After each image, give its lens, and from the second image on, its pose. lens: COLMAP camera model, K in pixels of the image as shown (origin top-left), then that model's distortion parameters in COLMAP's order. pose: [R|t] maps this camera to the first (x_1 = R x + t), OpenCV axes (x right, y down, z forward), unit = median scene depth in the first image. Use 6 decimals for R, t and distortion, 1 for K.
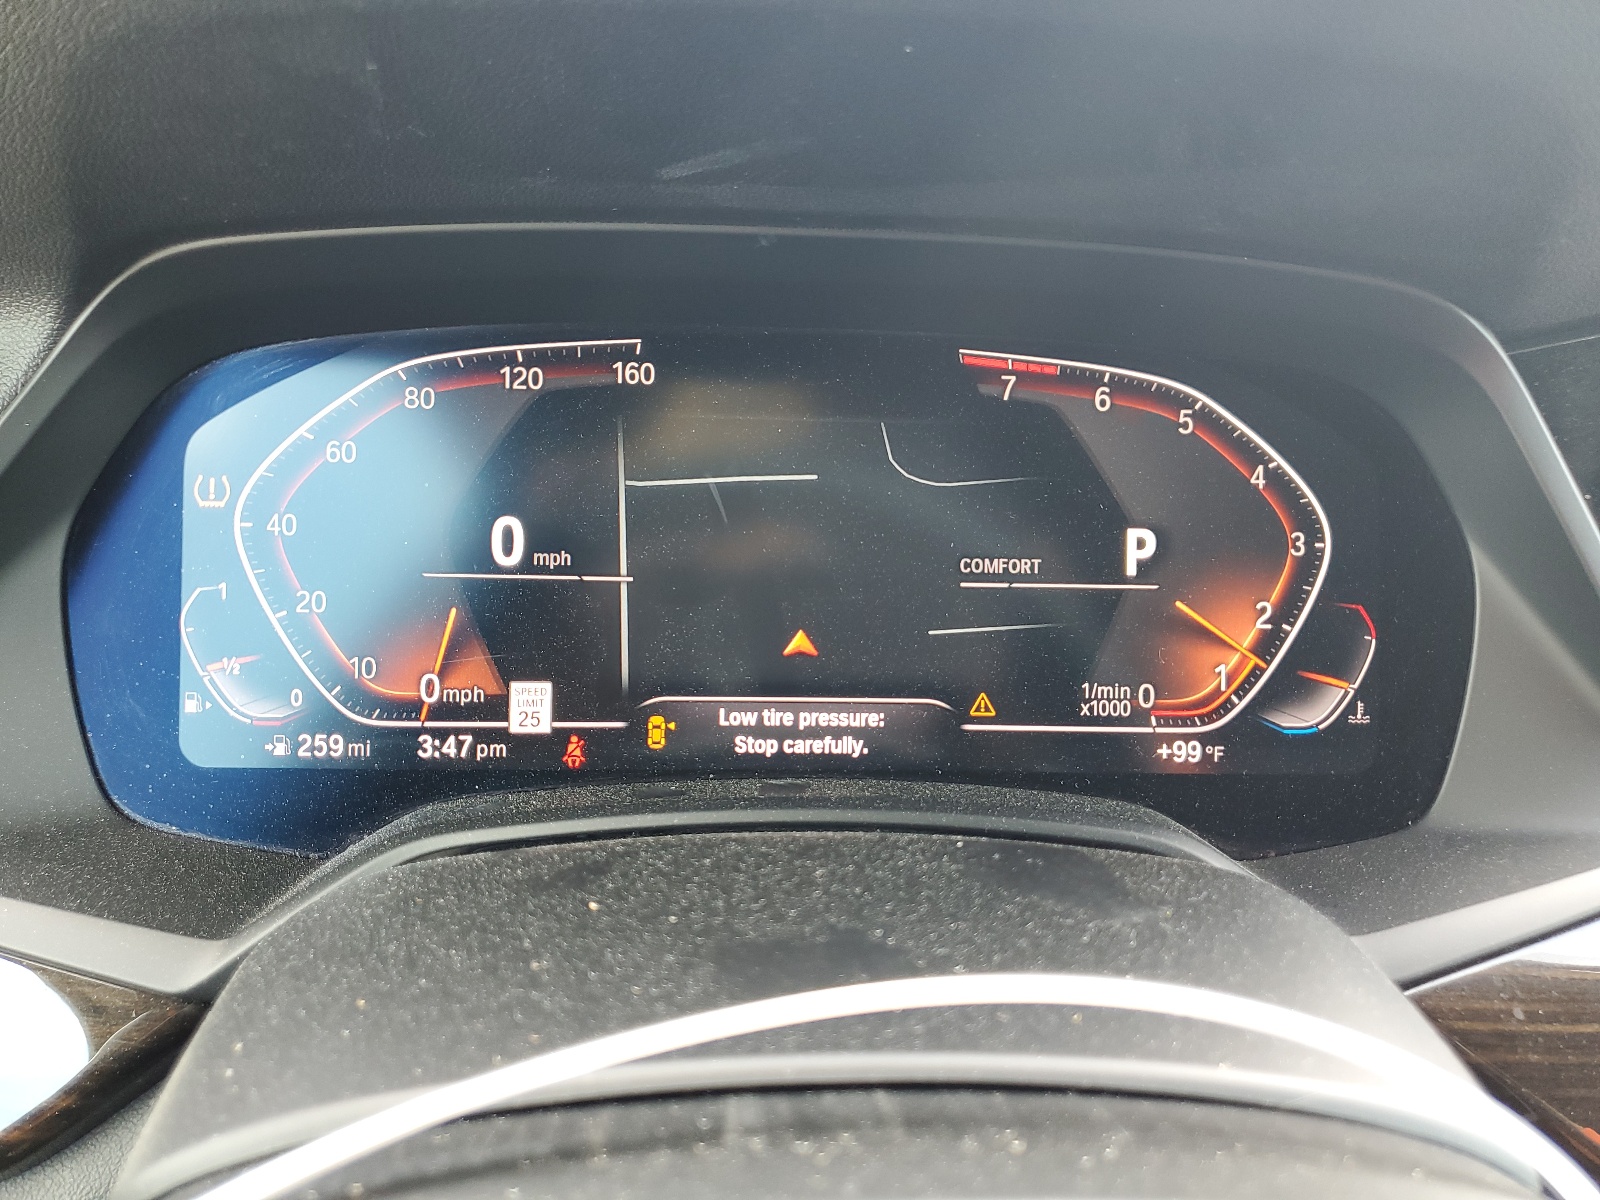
lens RADIAL K [[1215.9, 0, 798.9], [0, 1215.9, 599.9], [0, 0, 1]] dist [-0.006280, -0.000861]
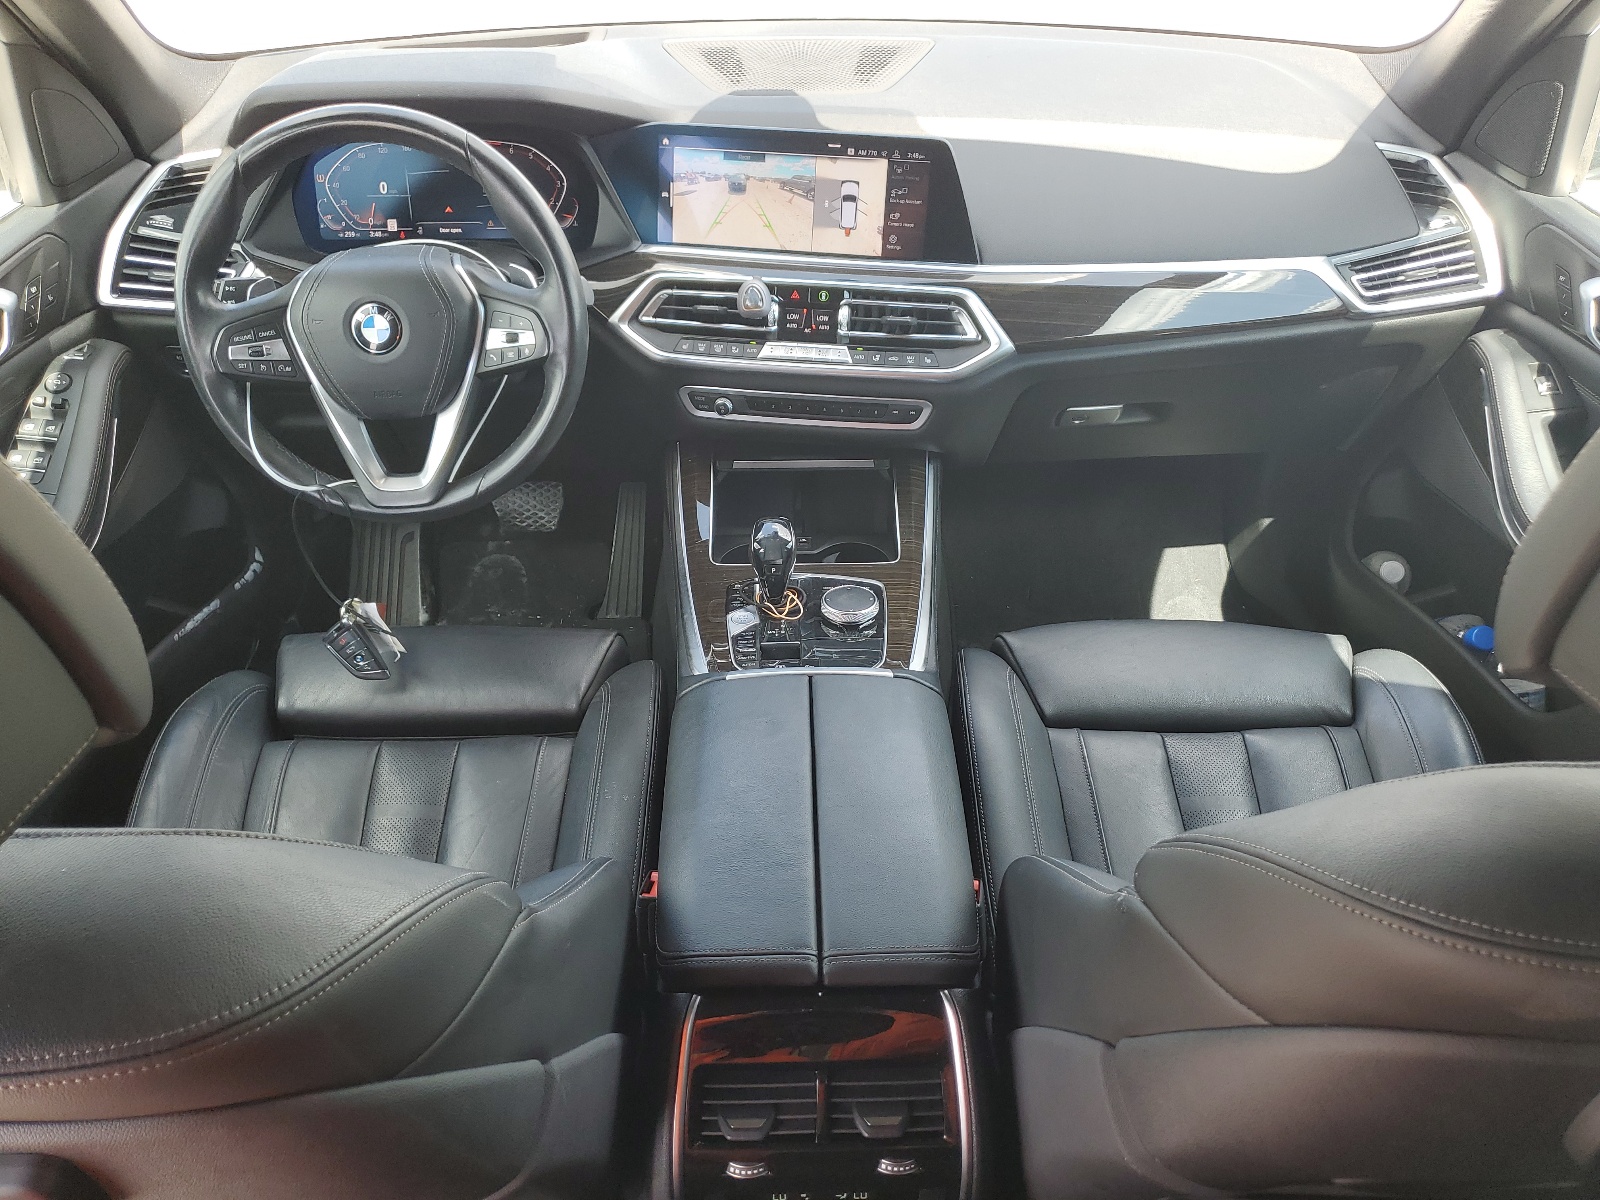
lens RADIAL K [[1215.9, 0, 801.1], [0, 1215.9, 599.4], [0, 0, 1]] dist [-0.006280, -0.000861]
pose [[0.995267, 0.007564, -0.096885, 1.791017], [0.017085, 0.967818, 0.251070, 0.333447], [0.095666, -0.251537, 0.963108, -3.669993]]
